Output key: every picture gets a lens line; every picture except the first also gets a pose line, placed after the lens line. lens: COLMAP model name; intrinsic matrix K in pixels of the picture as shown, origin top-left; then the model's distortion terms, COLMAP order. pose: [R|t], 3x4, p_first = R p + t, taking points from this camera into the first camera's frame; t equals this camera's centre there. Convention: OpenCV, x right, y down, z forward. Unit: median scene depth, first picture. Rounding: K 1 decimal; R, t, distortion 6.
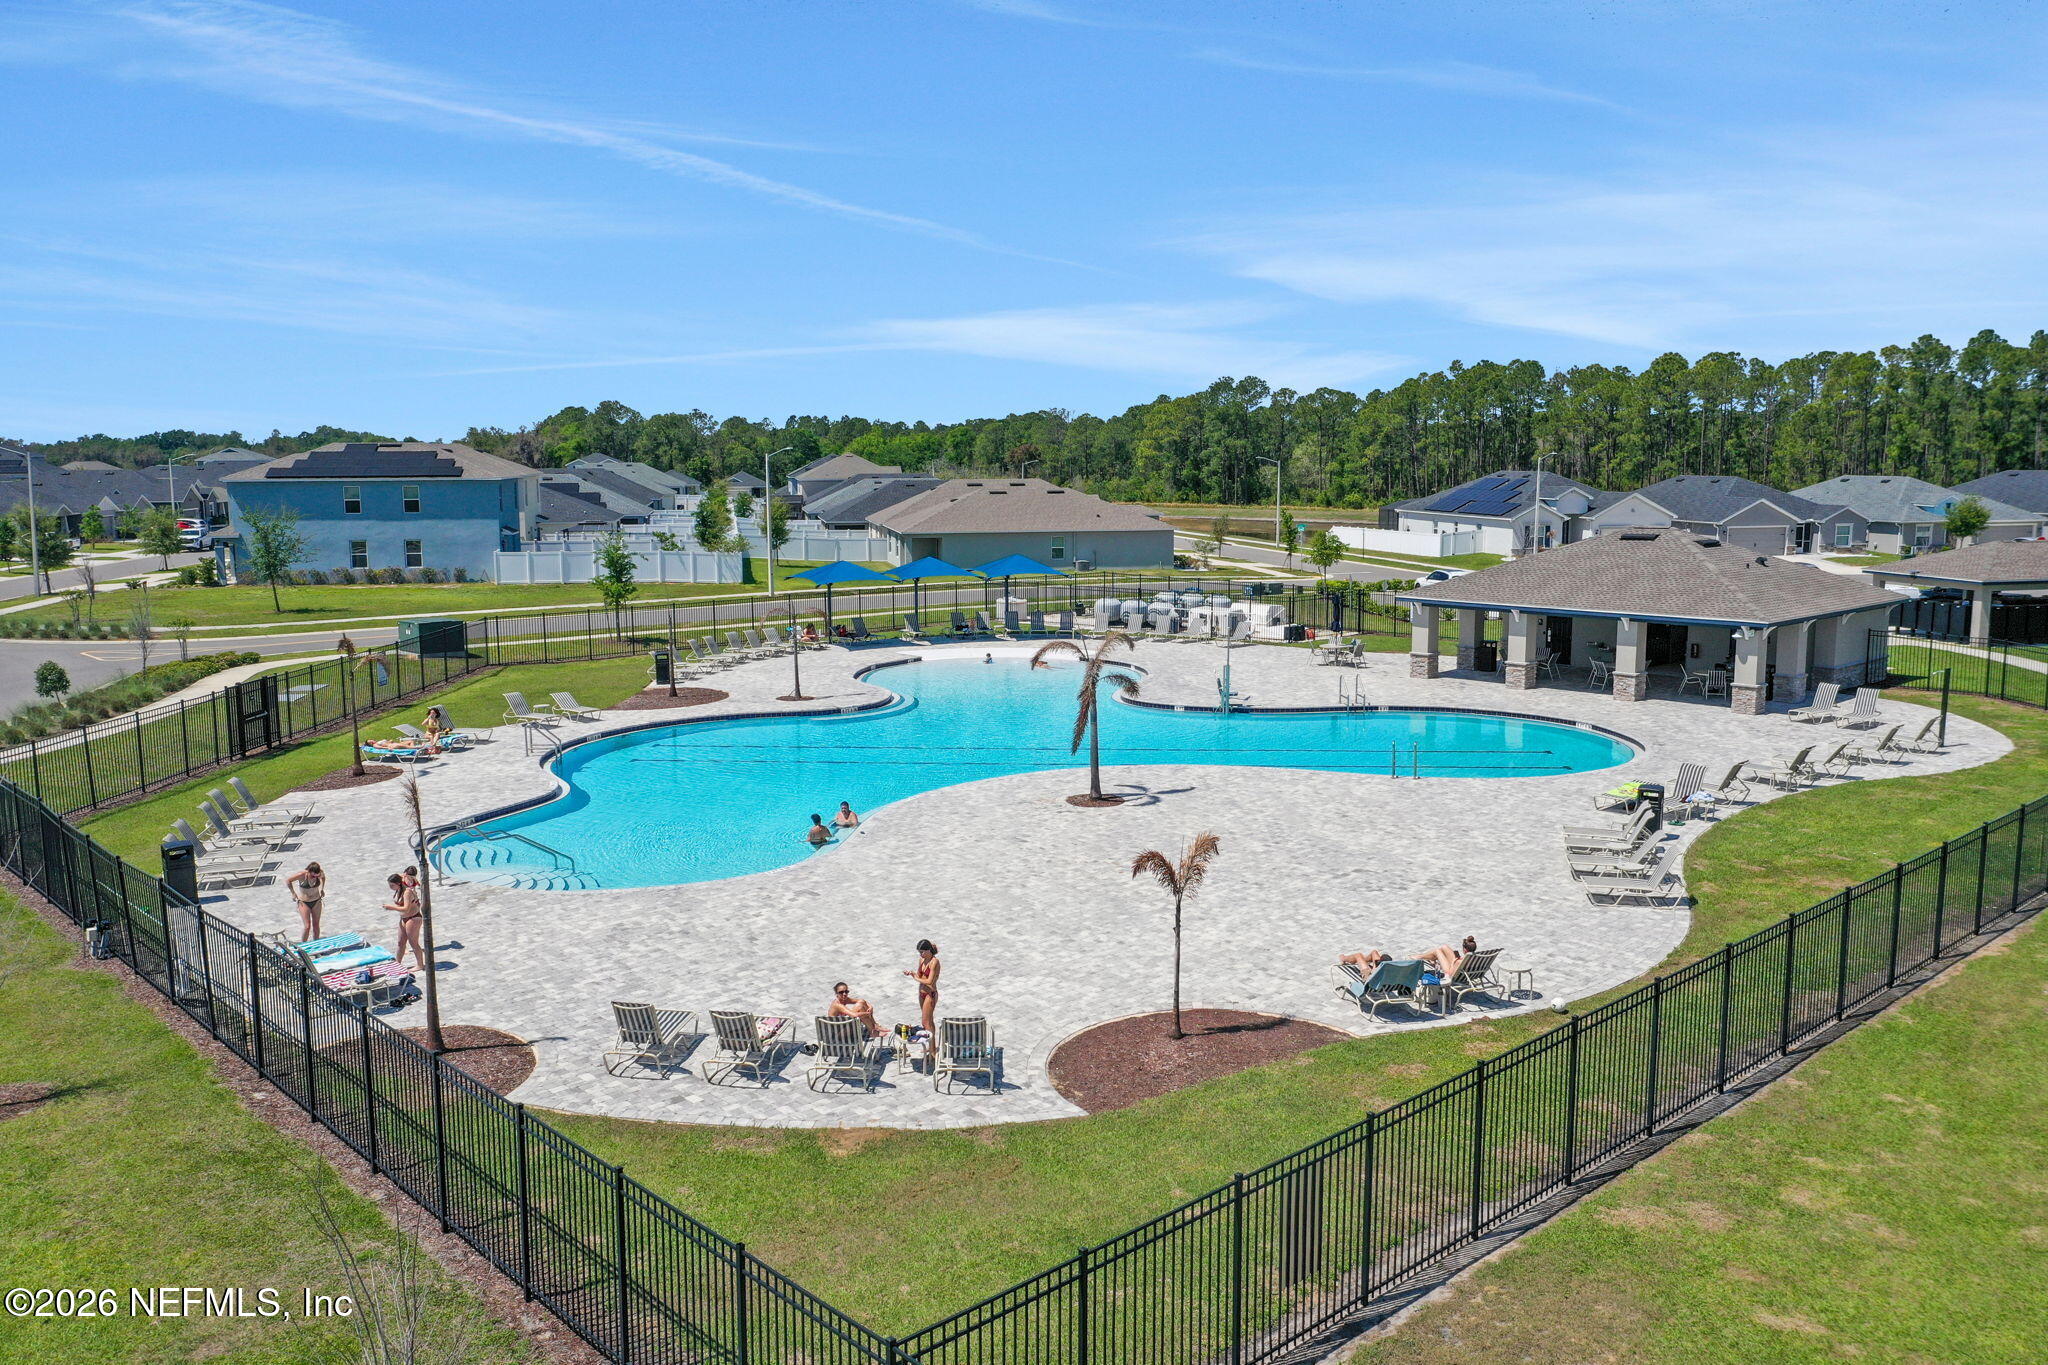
lens RADIAL K [[1678.4, 0, 1024.0], [0, 1678.4, 682.5], [0, 0, 1]] dist [0.014762, 0.003440]
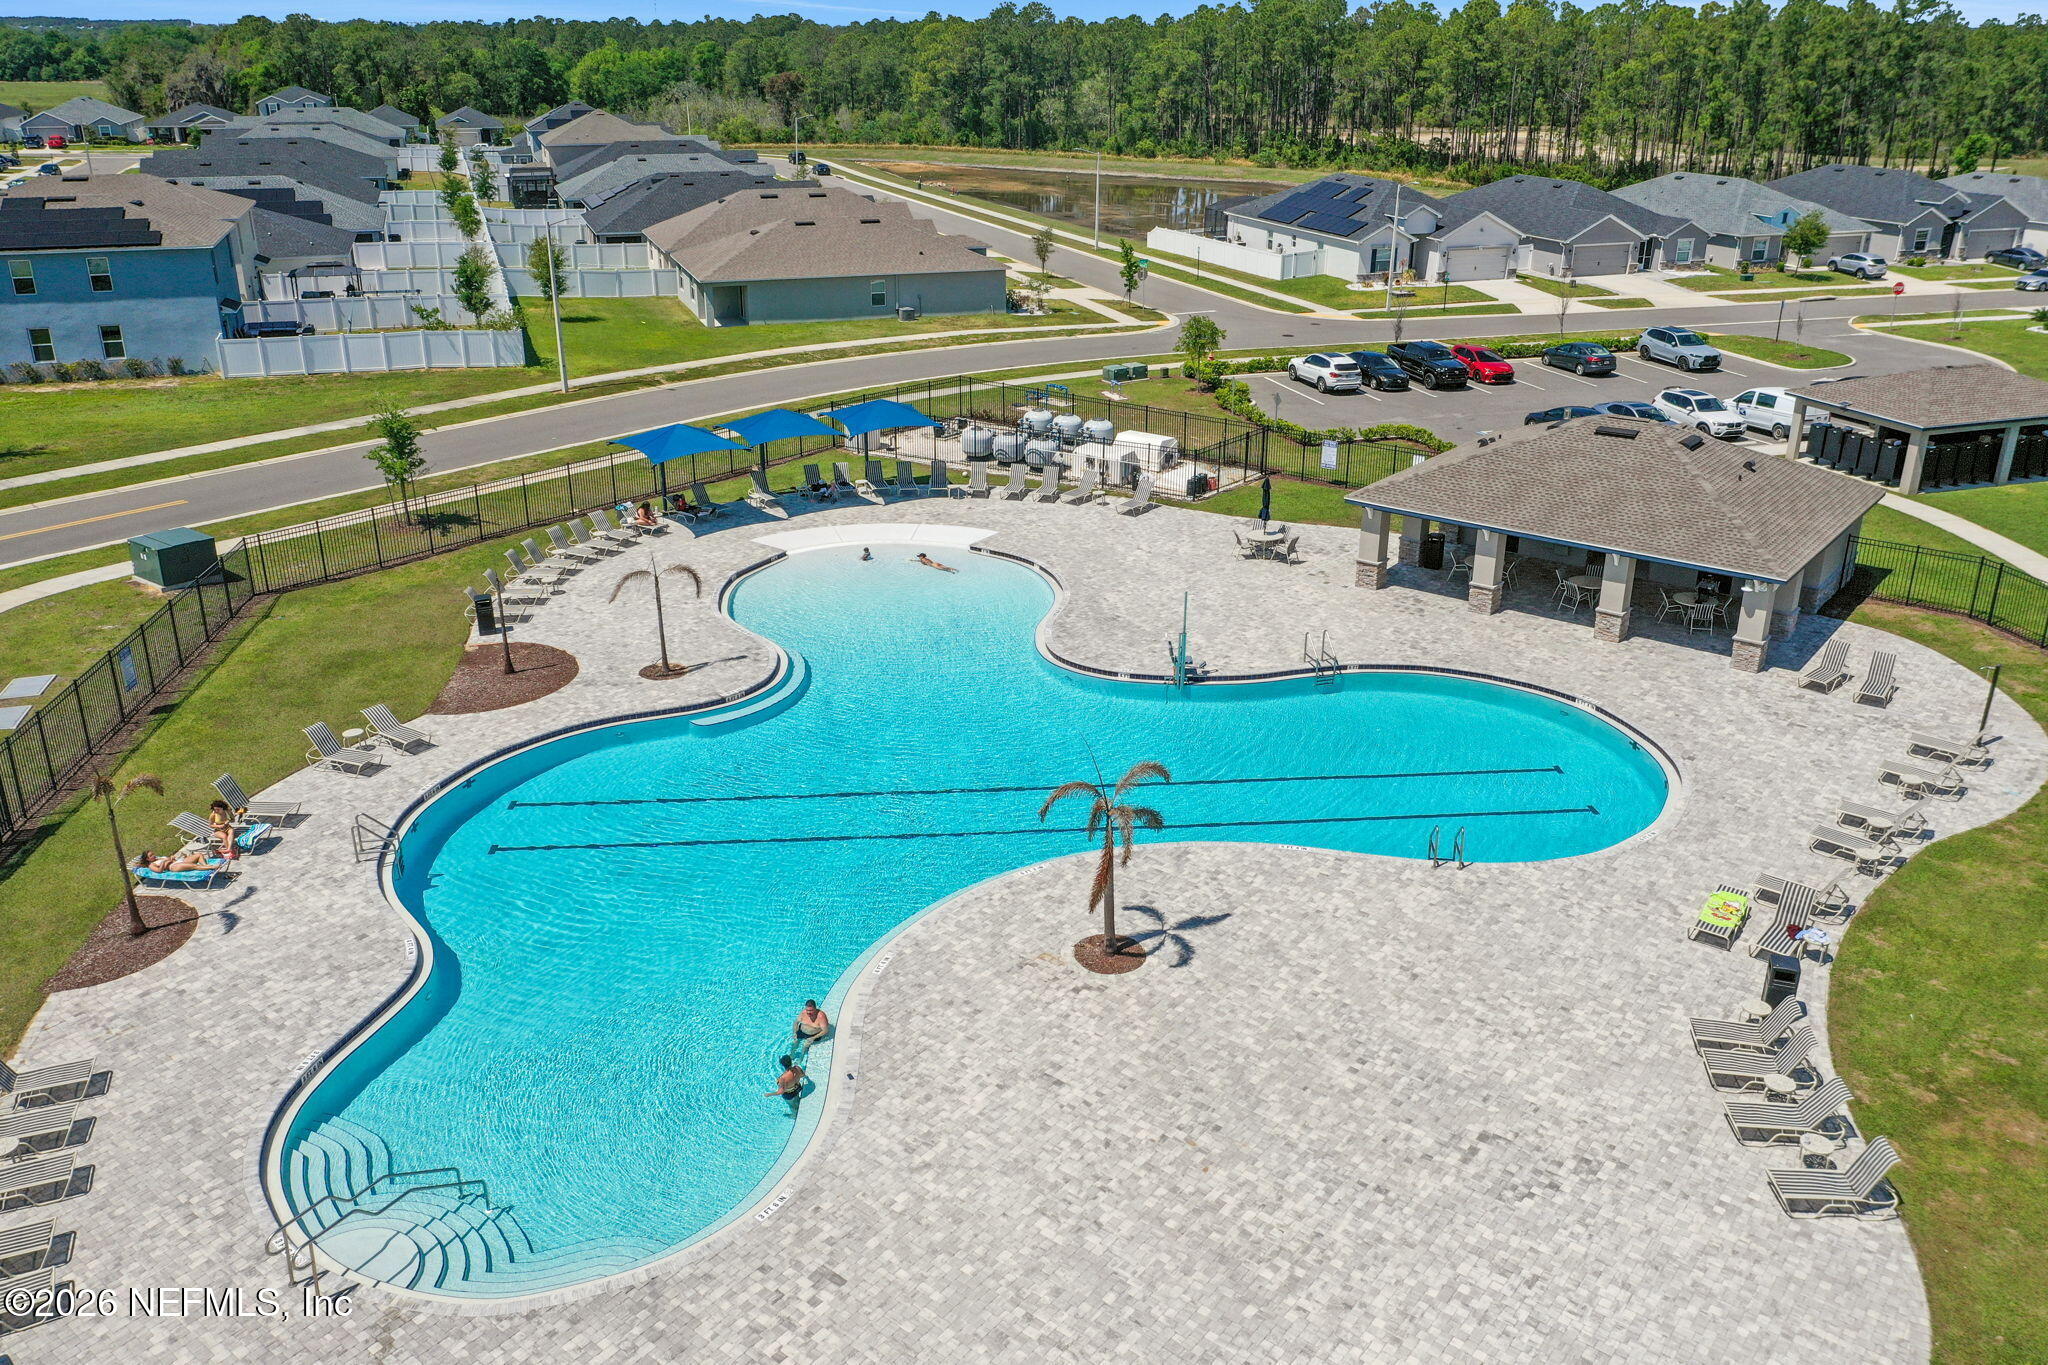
lens RADIAL K [[1662.7, 0, 1024.0], [0, 1662.7, 682.5], [0, 0, 1]] dist [0.017224, -0.007706]
pose [[0.988691, -0.046823, 0.142472, -0.034828], [0.011284, 0.970544, 0.240661, -0.081774], [-0.149544, -0.236332, 0.960096, 0.081775]]
